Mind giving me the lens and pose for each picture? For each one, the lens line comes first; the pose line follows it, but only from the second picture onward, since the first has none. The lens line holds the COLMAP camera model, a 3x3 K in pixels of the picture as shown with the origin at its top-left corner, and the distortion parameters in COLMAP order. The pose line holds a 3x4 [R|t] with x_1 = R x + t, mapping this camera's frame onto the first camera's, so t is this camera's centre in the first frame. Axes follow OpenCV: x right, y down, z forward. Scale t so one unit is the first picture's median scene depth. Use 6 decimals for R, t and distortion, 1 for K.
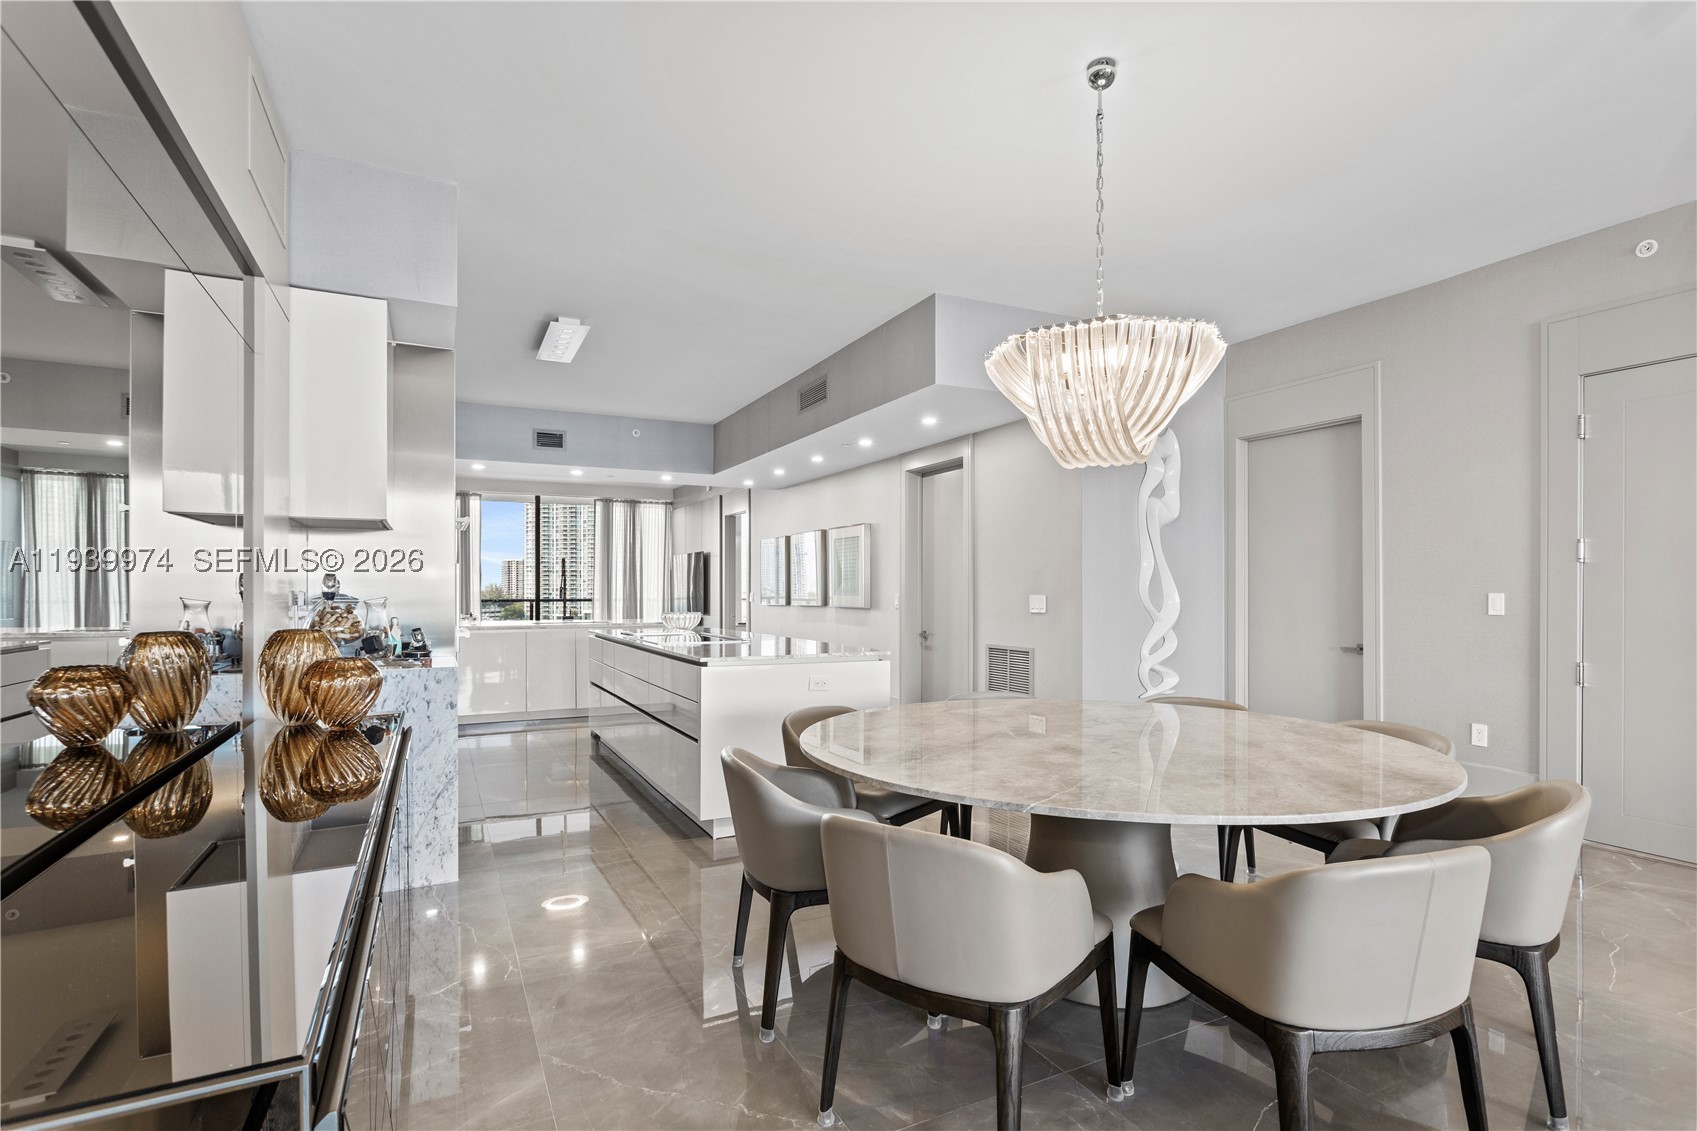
lens RADIAL K [[799.0, 0, 836.7], [0, 799.0, 579.7], [0, 0, 1]] dist [0.001538, 0.000116]
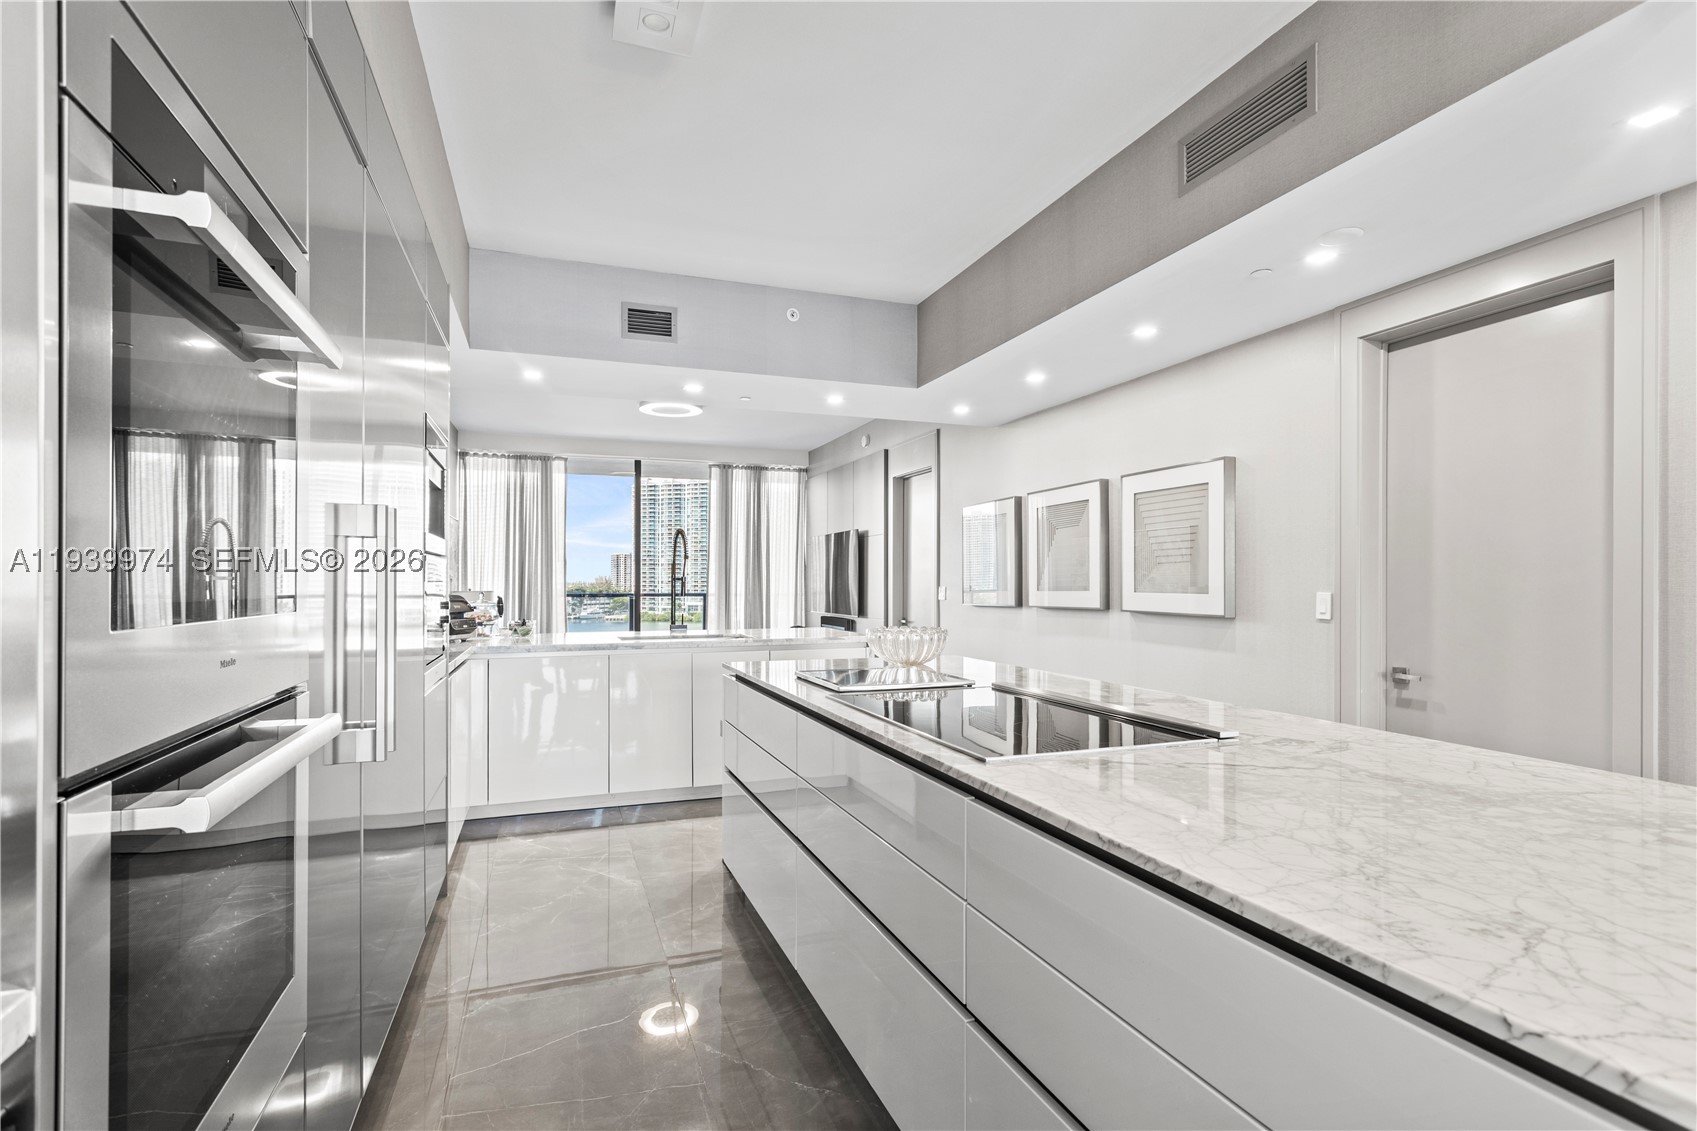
lens RADIAL K [[780.8, 0, 848.1], [0, 780.8, 558.5], [0, 0, 1]] dist [-0.000687, -0.000032]
pose [[0.994581, -0.000416, -0.103963, -0.144150], [-0.001531, 0.999825, -0.018643, 0.005923], [0.103953, 0.018701, 0.994406, 0.417510]]
